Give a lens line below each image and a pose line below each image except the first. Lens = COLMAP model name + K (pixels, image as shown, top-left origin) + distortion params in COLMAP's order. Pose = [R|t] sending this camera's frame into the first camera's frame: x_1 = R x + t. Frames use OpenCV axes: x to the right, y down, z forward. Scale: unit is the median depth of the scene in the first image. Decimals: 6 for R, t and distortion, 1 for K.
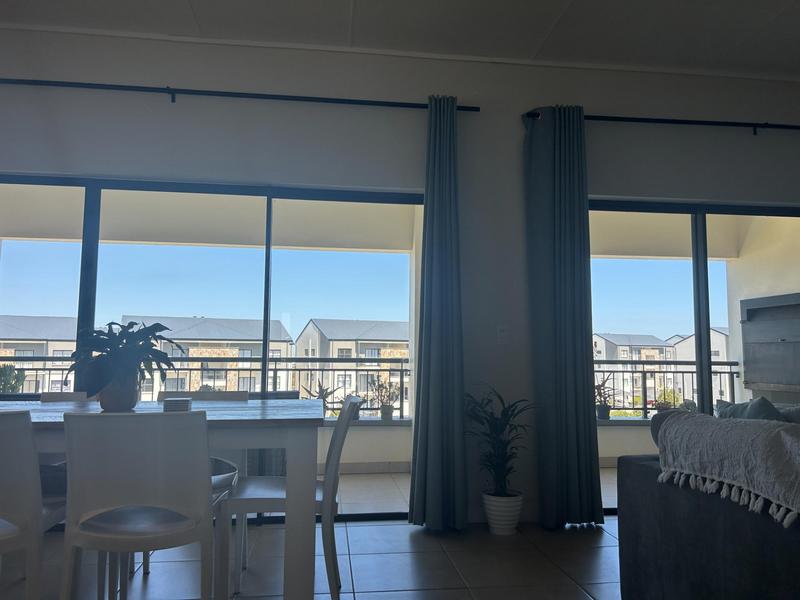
lens RADIAL K [[601.4, 0, 399.4], [0, 601.4, 300.2], [0, 0, 1]] dist [0.072525, -0.082910]
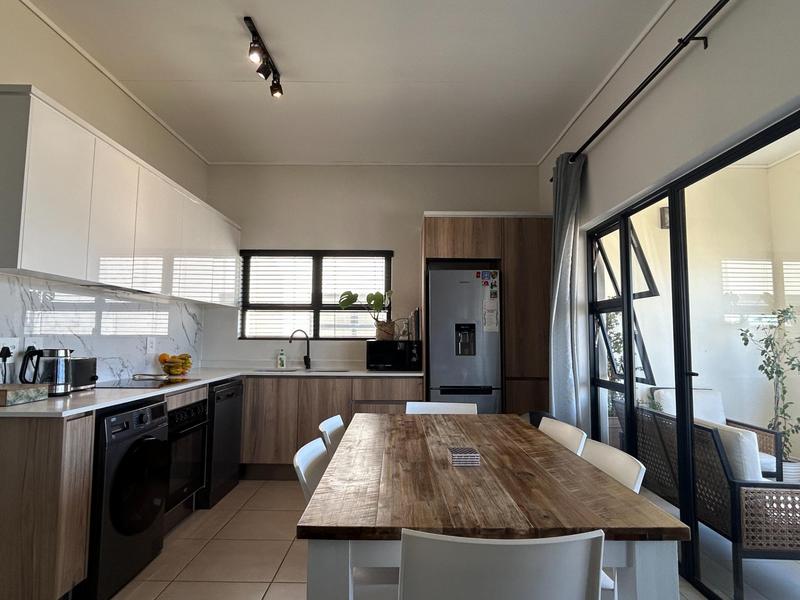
lens RADIAL K [[479.3, 0, 399.6], [0, 479.3, 298.0], [0, 0, 1]] dist [0.001864, 0.000416]
pose [[-0.122753, -0.085531, -0.988745, 0.251079], [0.084347, 0.991775, -0.096265, 0.003842], [0.988846, -0.095215, -0.114529, 0.728706]]
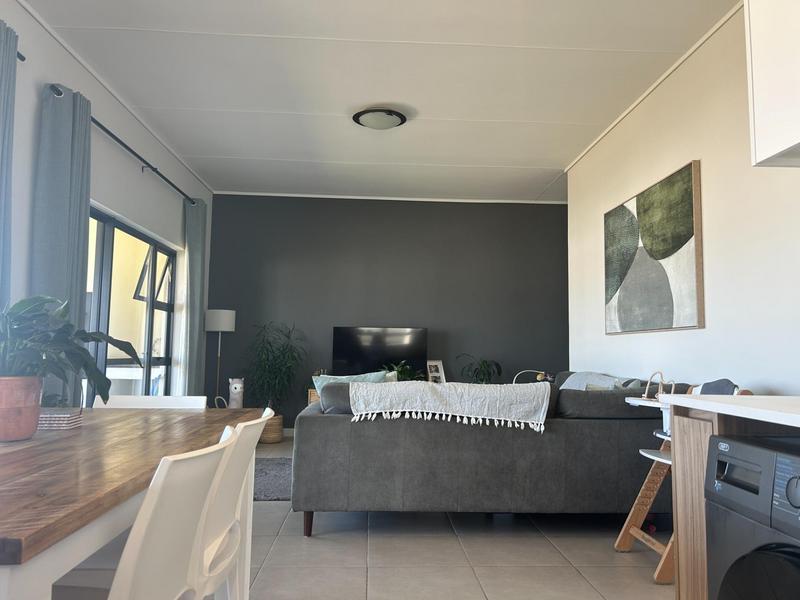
lens RADIAL K [[601.4, 0, 401.1], [0, 601.4, 297.2], [0, 0, 1]] dist [0.072525, -0.082910]
pose [[0.078527, 0.084760, 0.993302, -0.742430], [-0.103176, 0.991719, -0.076469, 0.030914], [-0.991558, -0.096480, 0.086622, 0.408187]]
